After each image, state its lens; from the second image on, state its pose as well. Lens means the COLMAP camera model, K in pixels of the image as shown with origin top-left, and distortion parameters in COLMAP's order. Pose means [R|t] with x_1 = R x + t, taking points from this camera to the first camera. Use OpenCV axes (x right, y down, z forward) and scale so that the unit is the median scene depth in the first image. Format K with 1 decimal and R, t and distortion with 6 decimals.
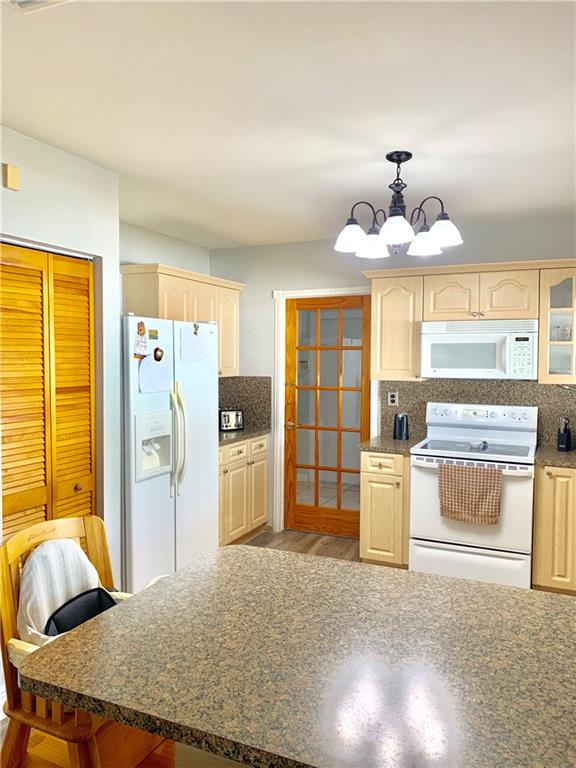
lens RADIAL K [[582.0, 0, 287.4], [0, 582.0, 384.1], [0, 0, 1]] dist [-0.000053, -0.020871]
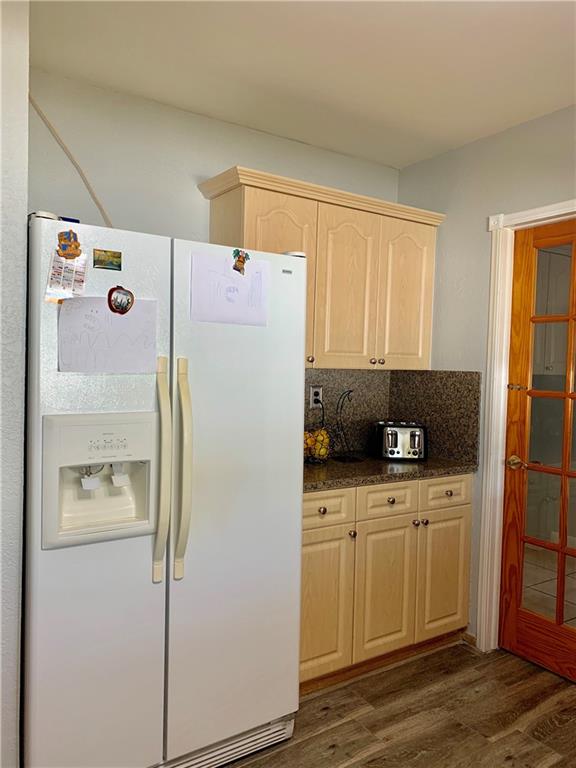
lens RADIAL K [[582.0, 0, 287.4], [0, 582.0, 380.8], [0, 0, 1]] dist [-0.000053, -0.020871]
pose [[0.843478, 0.038319, -0.535795, 0.116342], [-0.051983, 0.998594, -0.010417, 0.011287], [0.534642, 0.036639, 0.844284, 0.432392]]
